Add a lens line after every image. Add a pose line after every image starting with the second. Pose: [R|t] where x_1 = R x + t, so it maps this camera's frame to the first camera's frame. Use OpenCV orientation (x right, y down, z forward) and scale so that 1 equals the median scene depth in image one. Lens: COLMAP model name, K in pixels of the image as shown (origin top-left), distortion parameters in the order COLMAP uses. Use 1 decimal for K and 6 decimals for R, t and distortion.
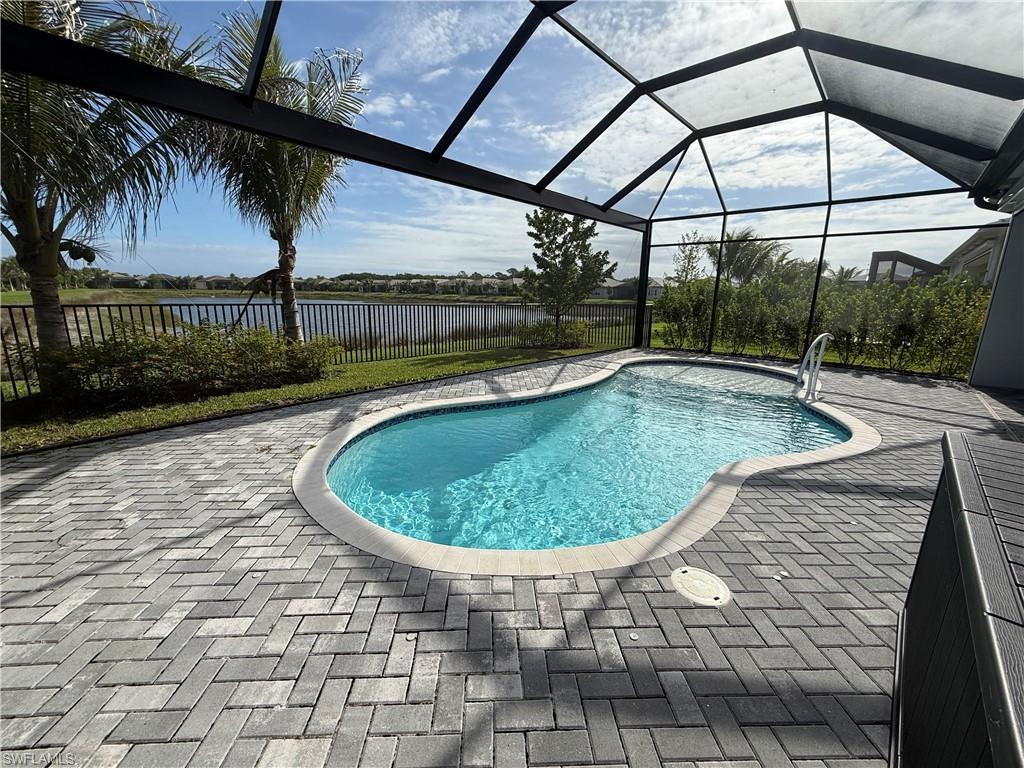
lens RADIAL K [[412.0, 0, 512.0], [0, 412.0, 384.0], [0, 0, 1]] dist [-0.000291, -0.000022]
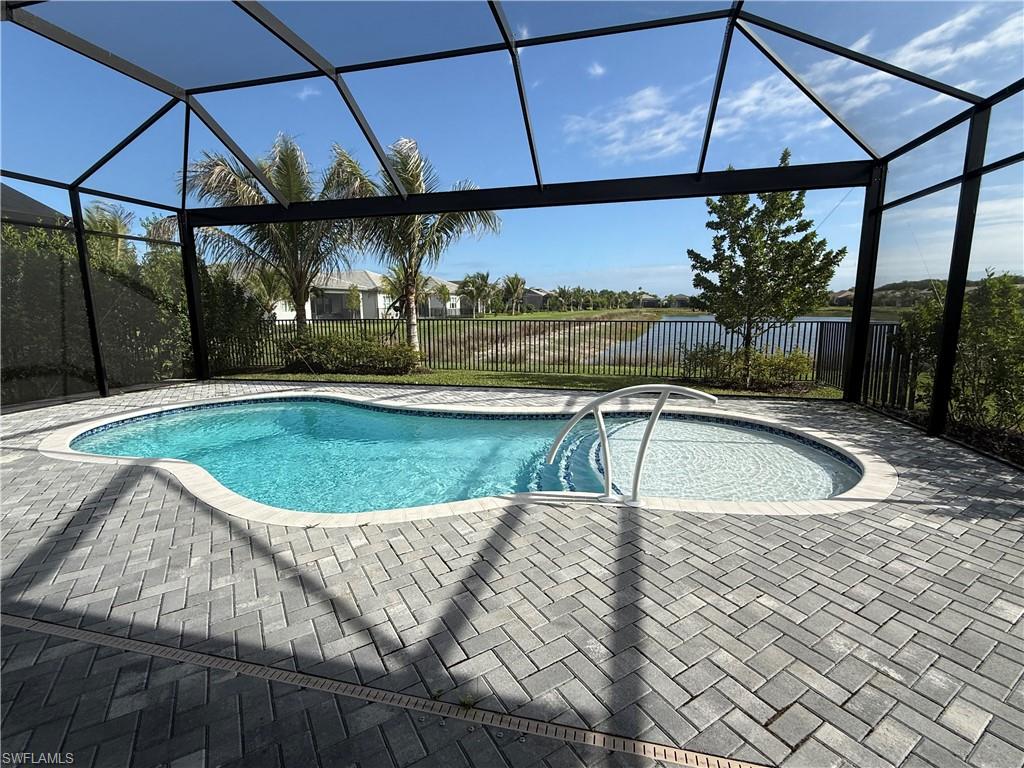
lens RADIAL K [[483.2, 0, 512.0], [0, 483.2, 384.0], [0, 0, 1]] dist [0.000016, 0.000006]
pose [[0.495226, 0.115831, -0.861008, 0.708206], [-0.171432, 0.984614, 0.033858, -0.071720], [0.851682, 0.130837, 0.507464, 0.366155]]
